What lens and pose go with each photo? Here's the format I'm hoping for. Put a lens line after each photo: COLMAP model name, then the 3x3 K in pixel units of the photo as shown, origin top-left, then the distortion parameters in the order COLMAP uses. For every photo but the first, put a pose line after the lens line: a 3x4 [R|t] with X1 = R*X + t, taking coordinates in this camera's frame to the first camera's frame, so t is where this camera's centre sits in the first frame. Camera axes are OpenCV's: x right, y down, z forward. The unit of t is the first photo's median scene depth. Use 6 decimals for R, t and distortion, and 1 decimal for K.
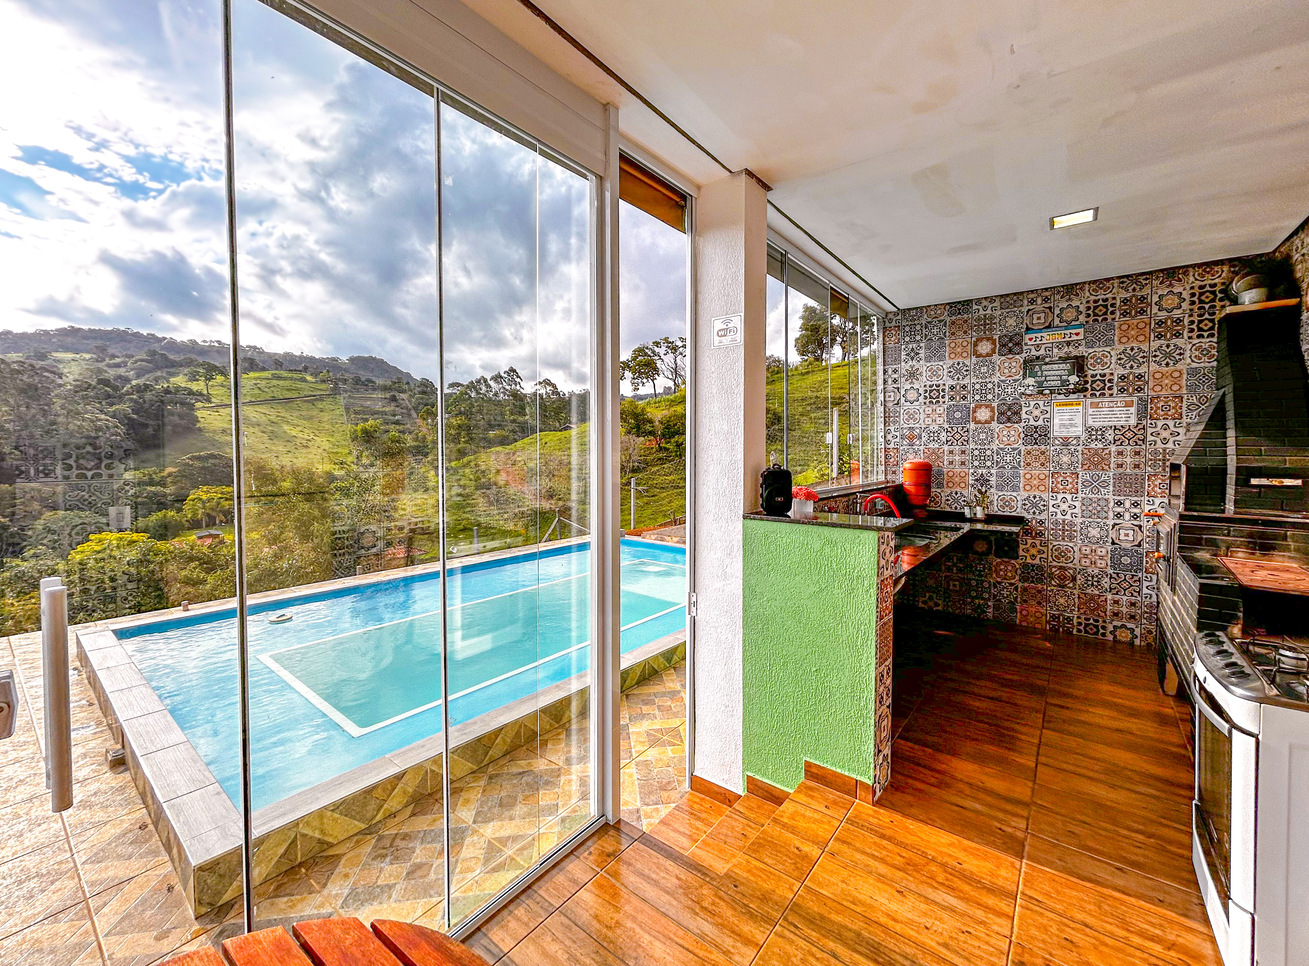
lens RADIAL K [[526.6, 0, 662.6], [0, 526.6, 464.6], [0, 0, 1]] dist [0.000778, 0.000646]
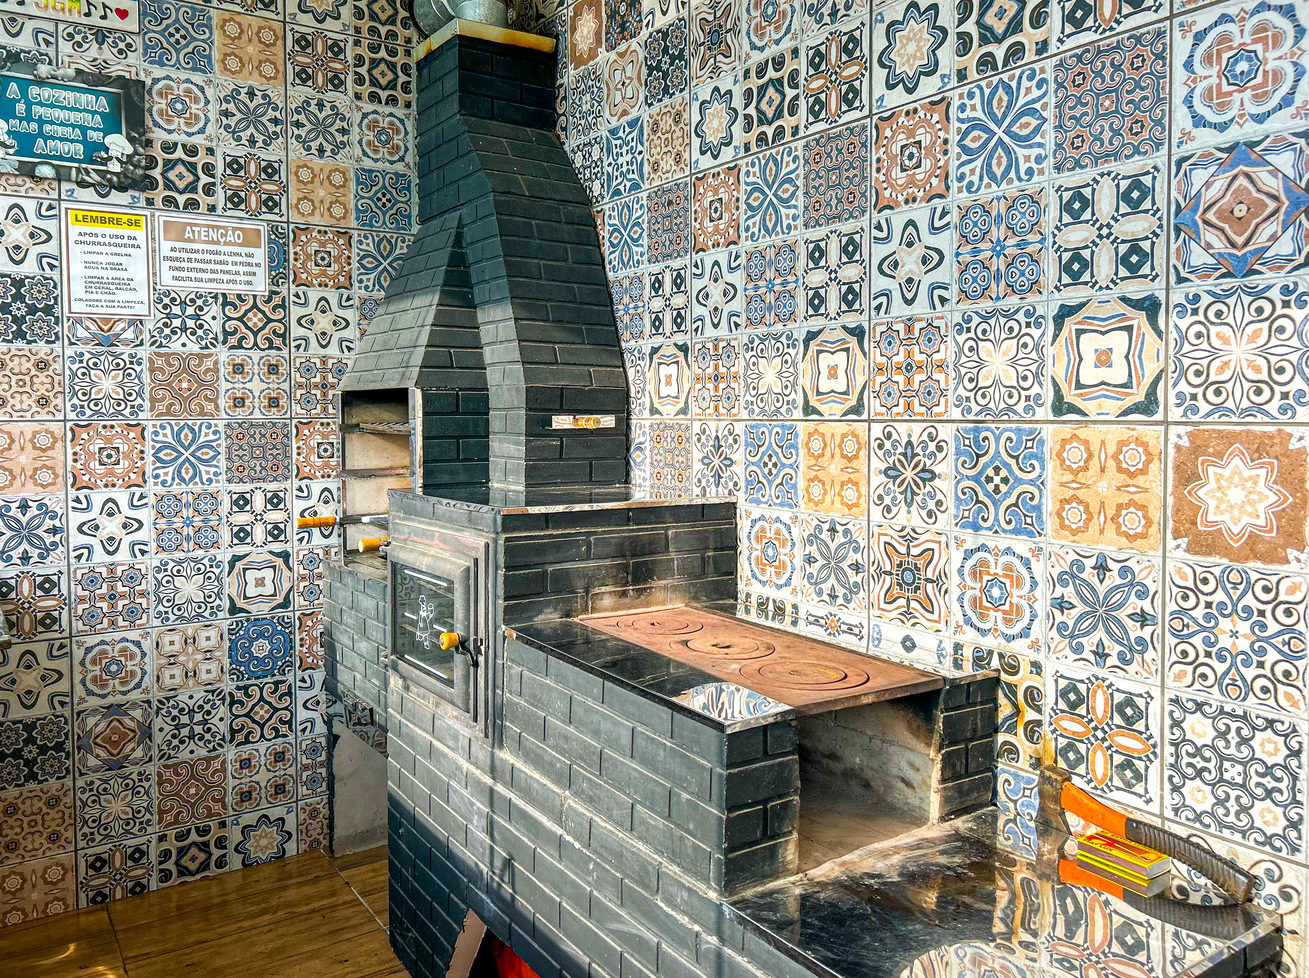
lens RADIAL K [[1008.1, 0, 645.5], [0, 1008.1, 445.2], [0, 0, 1]] dist [0.070229, -0.090564]
pose [[0.285391, -0.039960, 0.957578, 0.240303], [0.033073, 0.998946, 0.031829, 0.018399], [-0.957840, 0.022586, 0.286412, 0.487342]]
